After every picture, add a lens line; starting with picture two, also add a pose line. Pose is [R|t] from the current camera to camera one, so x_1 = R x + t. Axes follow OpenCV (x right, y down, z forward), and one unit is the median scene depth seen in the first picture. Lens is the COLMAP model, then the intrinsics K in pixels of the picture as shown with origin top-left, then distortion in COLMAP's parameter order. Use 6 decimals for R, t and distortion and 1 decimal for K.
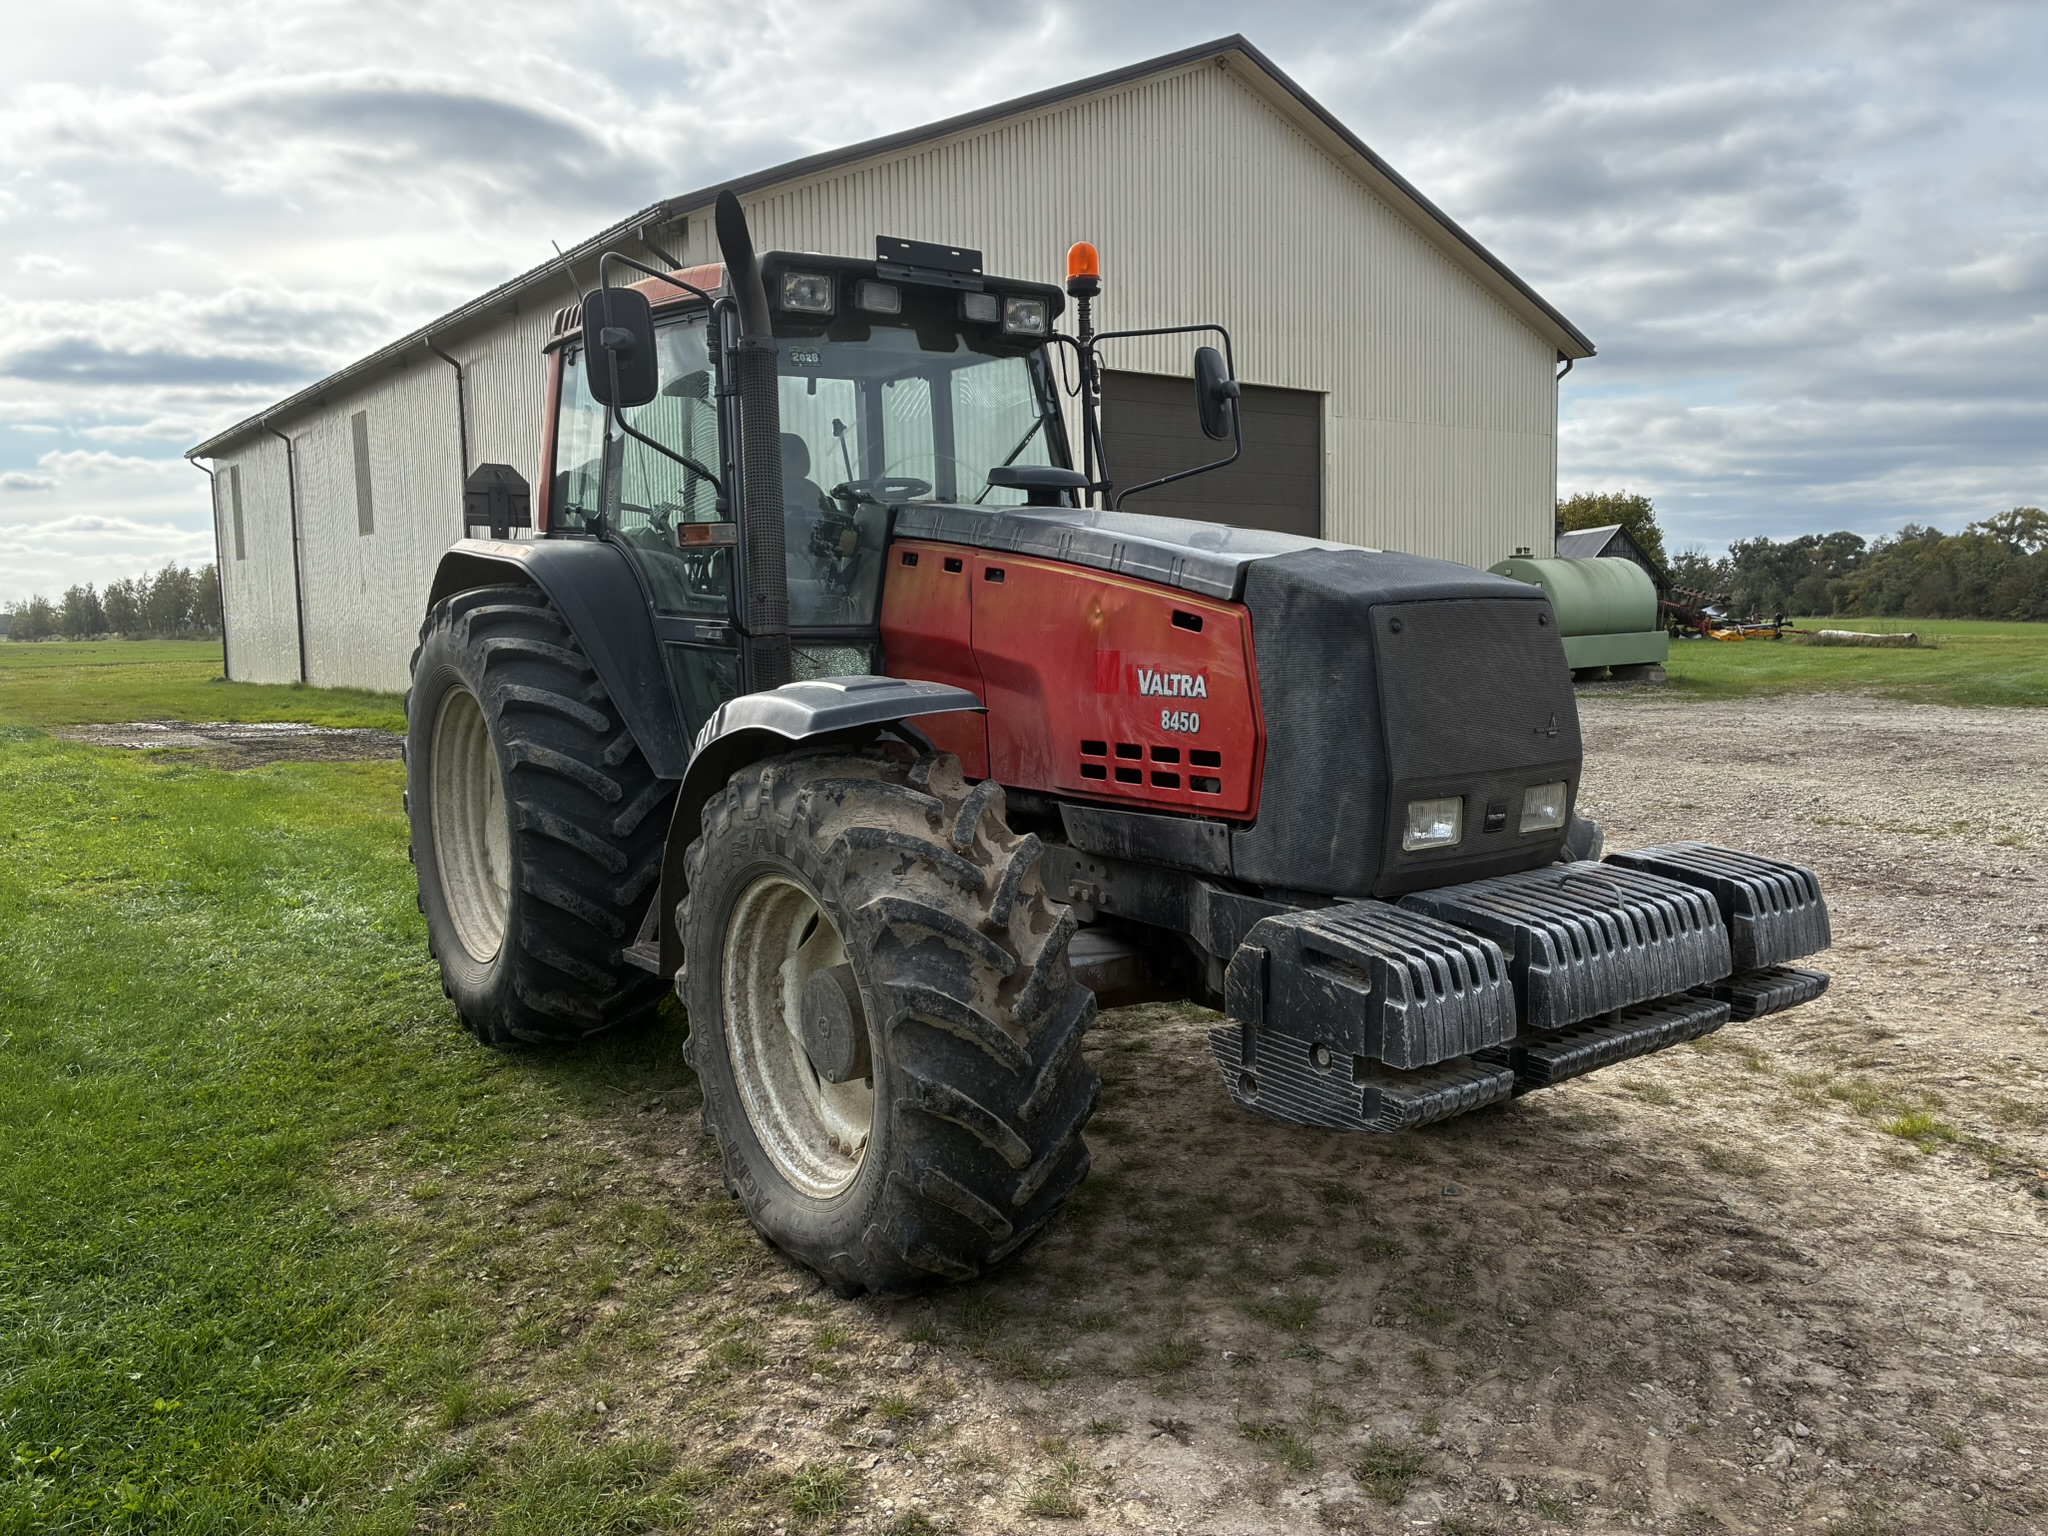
lens RADIAL K [[1527.0, 0, 1048.7], [0, 1527.0, 766.6], [0, 0, 1]] dist [0.045026, -0.060528]
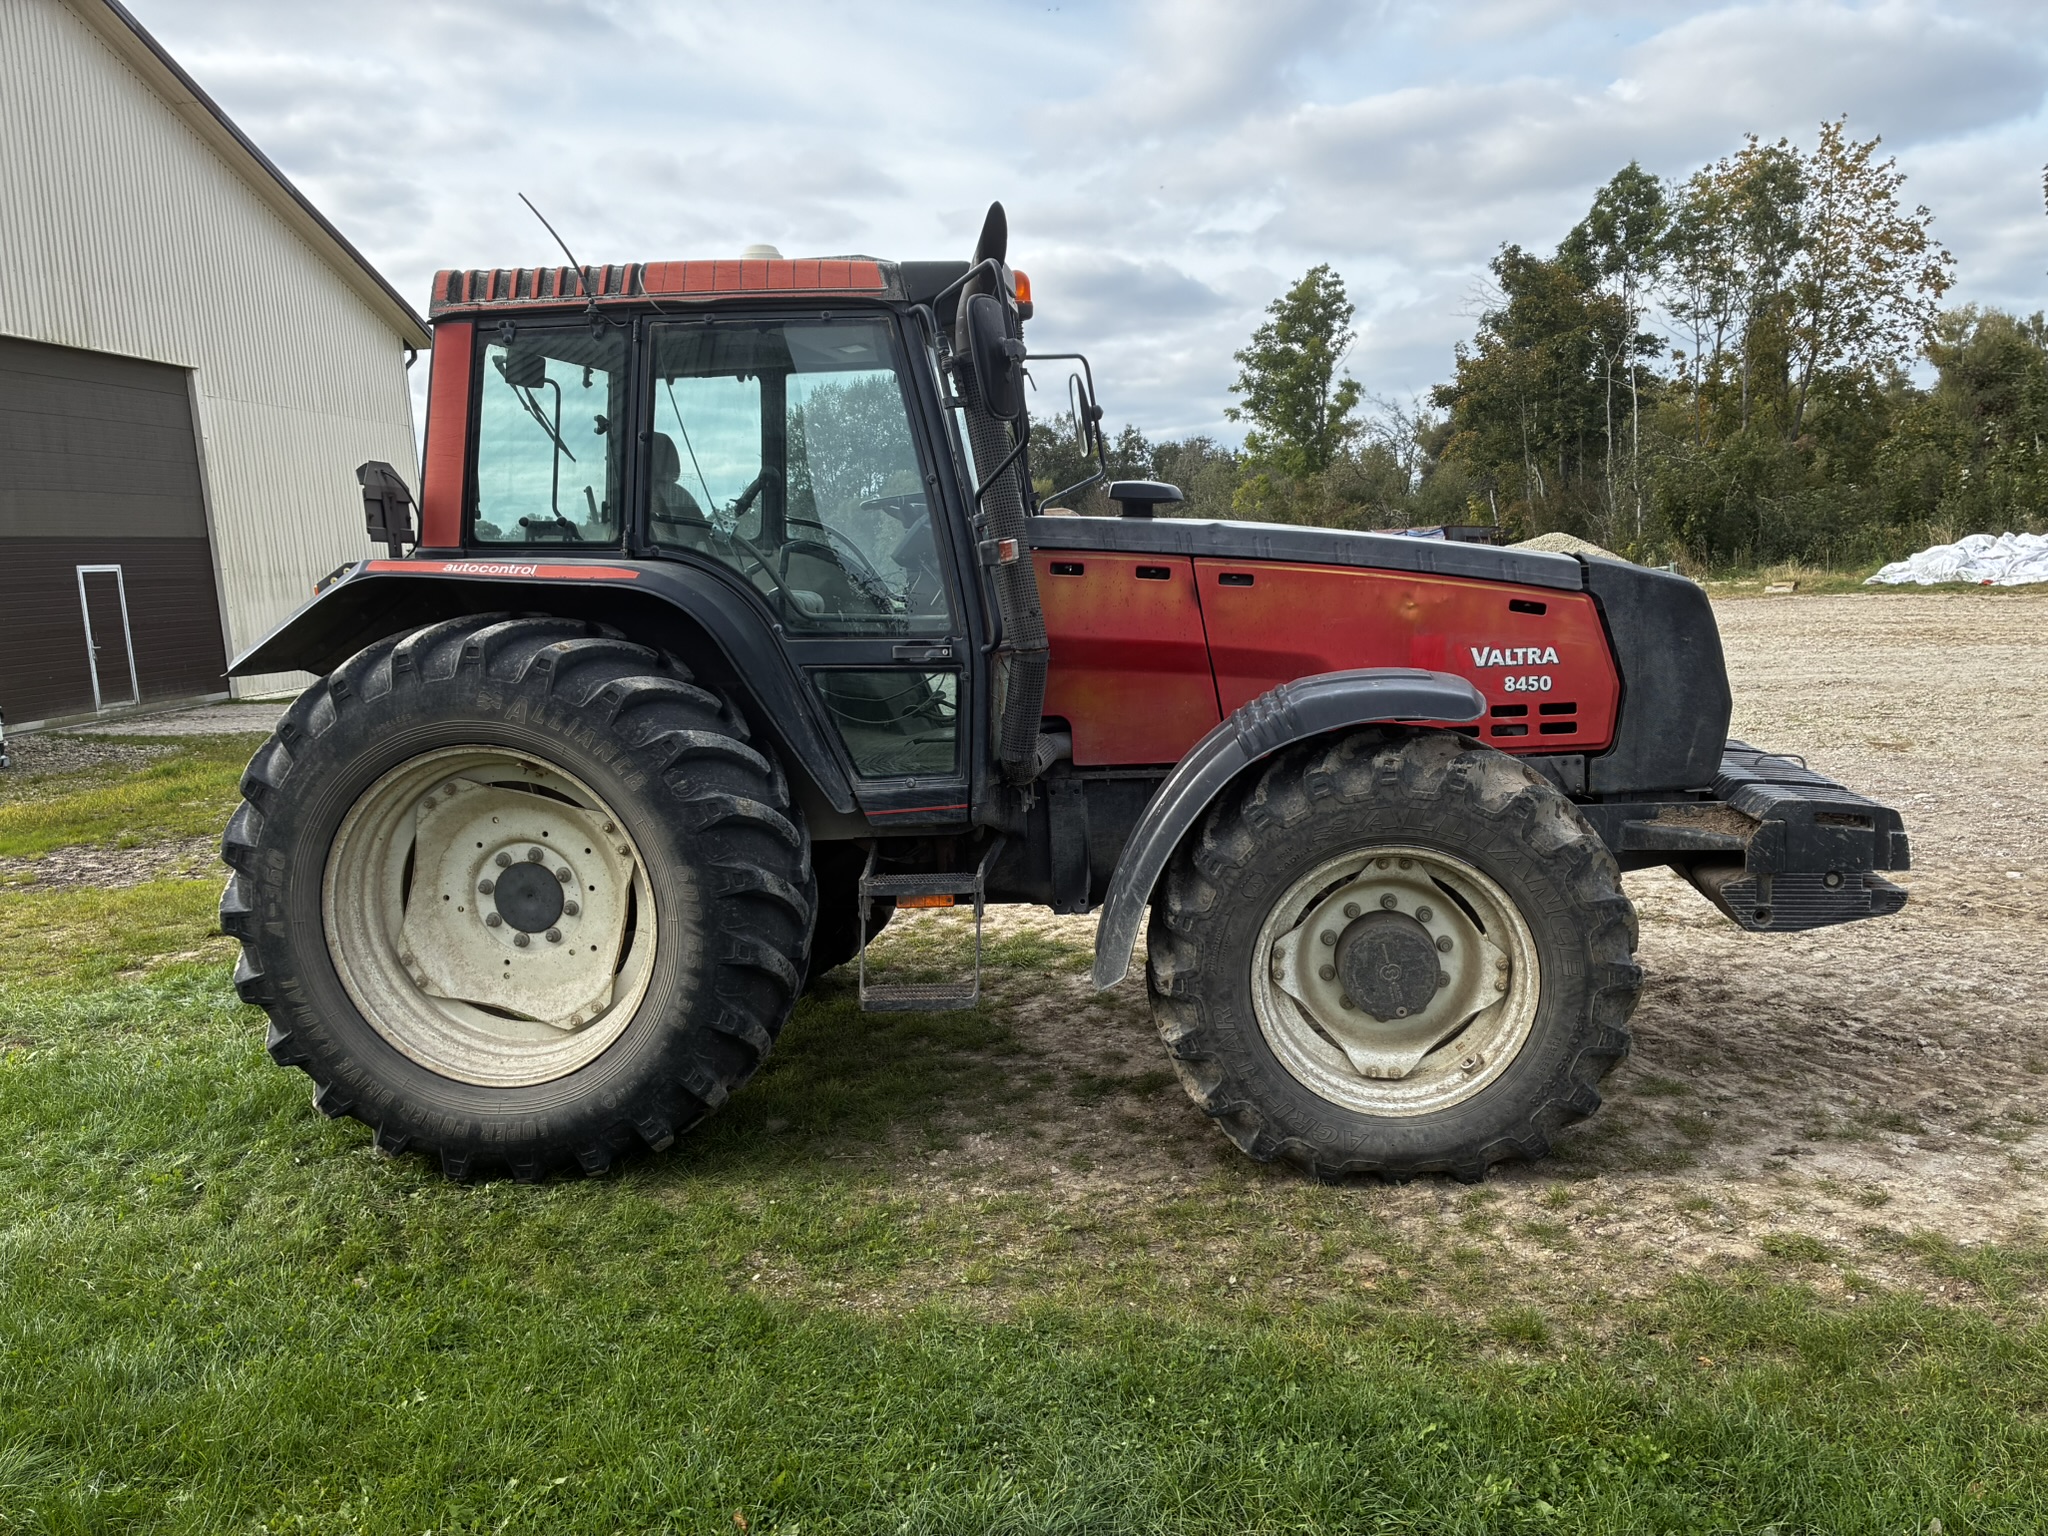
lens RADIAL K [[1542.9, 0, 1004.2], [0, 1542.9, 778.5], [0, 0, 1]] dist [0.051893, -0.066794]
pose [[0.697802, -0.125267, 0.705252, -1.163149], [0.116655, 0.991319, 0.060656, -0.081127], [-0.706727, 0.039946, 0.706358, 0.373086]]
